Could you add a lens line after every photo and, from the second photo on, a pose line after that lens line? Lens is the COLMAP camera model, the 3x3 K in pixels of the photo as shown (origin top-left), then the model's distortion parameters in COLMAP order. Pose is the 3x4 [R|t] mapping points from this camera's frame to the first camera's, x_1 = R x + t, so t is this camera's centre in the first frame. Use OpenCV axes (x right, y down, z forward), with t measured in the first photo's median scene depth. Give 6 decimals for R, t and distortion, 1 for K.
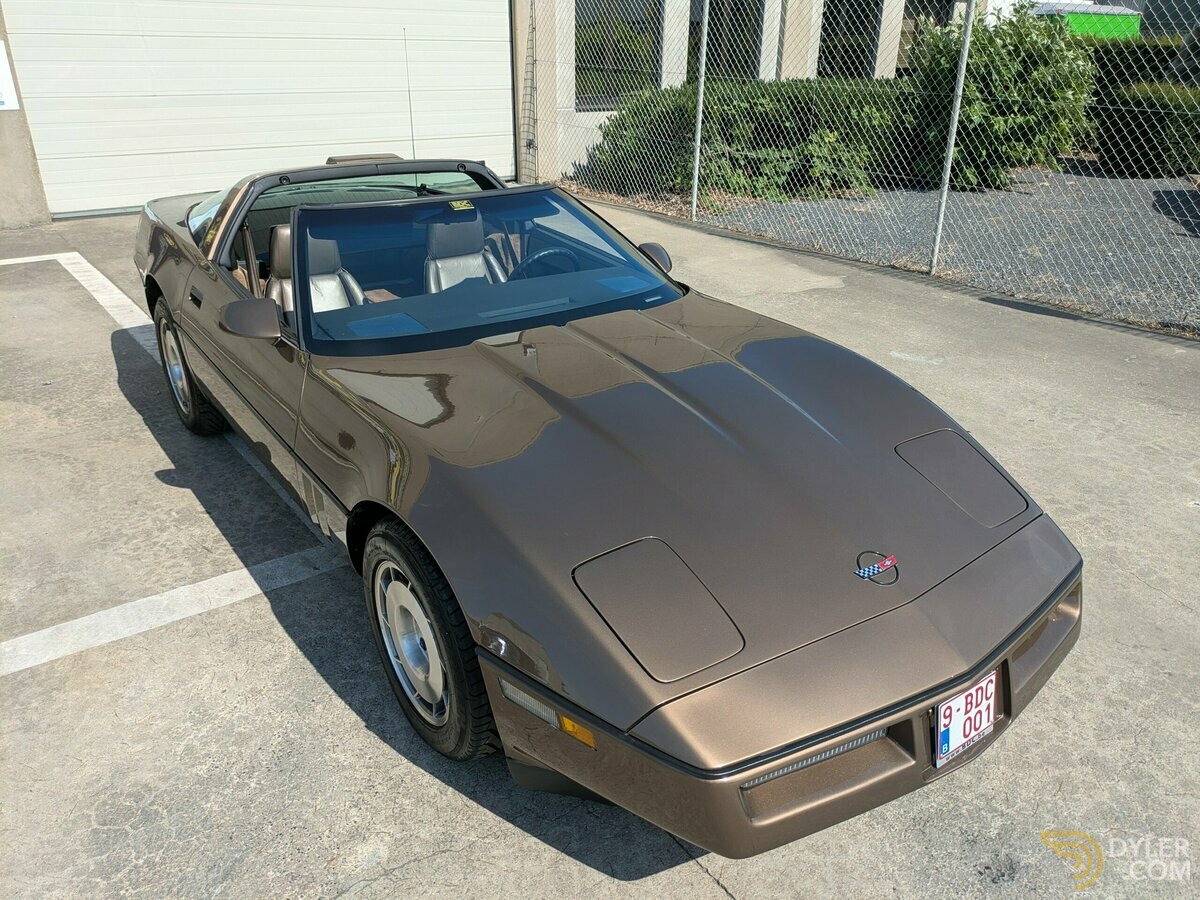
lens RADIAL K [[893.0, 0, 600.9], [0, 893.0, 442.6], [0, 0, 1]] dist [0.043398, -0.043472]
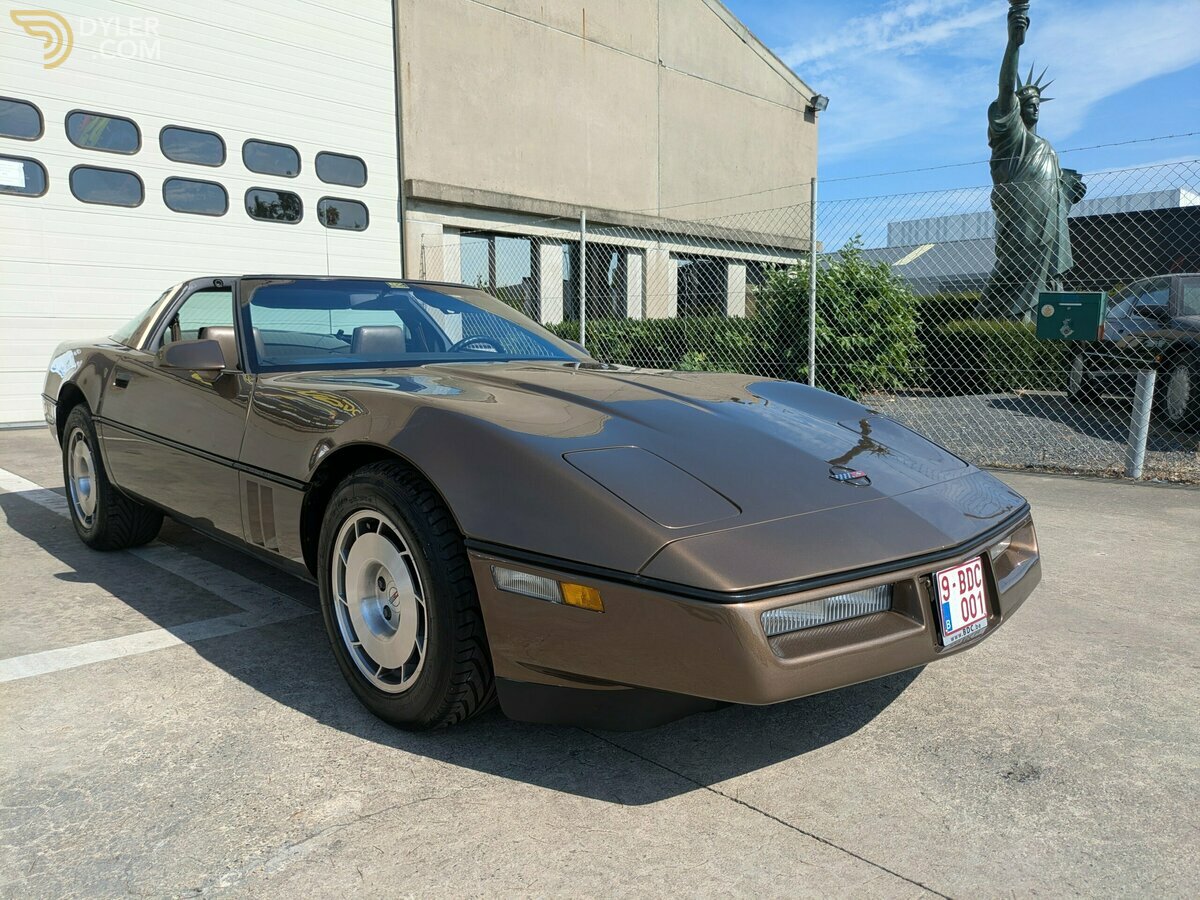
lens RADIAL K [[893.0, 0, 576.3], [0, 893.0, 460.0], [0, 0, 1]] dist [0.043398, -0.043472]
pose [[0.992799, -0.030569, 0.115822, -0.099671], [0.062734, 0.956375, -0.285328, 0.329489], [-0.102047, 0.290540, 0.951406, 0.045439]]
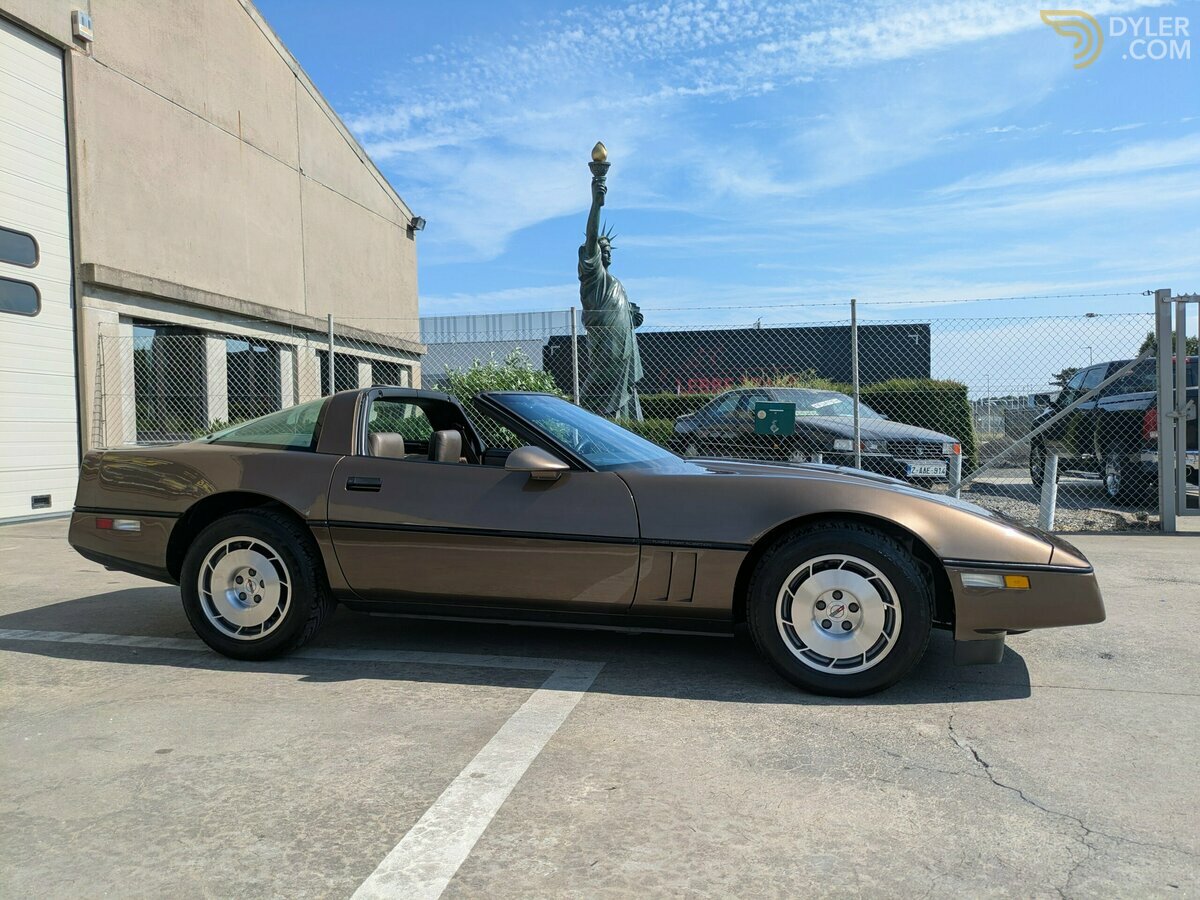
lens RADIAL K [[893.0, 0, 599.2], [0, 893.0, 451.8], [0, 0, 1]] dist [0.043398, -0.043472]
pose [[0.756271, -0.038067, 0.653150, -1.293743], [0.288839, 0.915179, -0.281104, 0.252890], [-0.587049, 0.401246, 0.703118, 0.104968]]
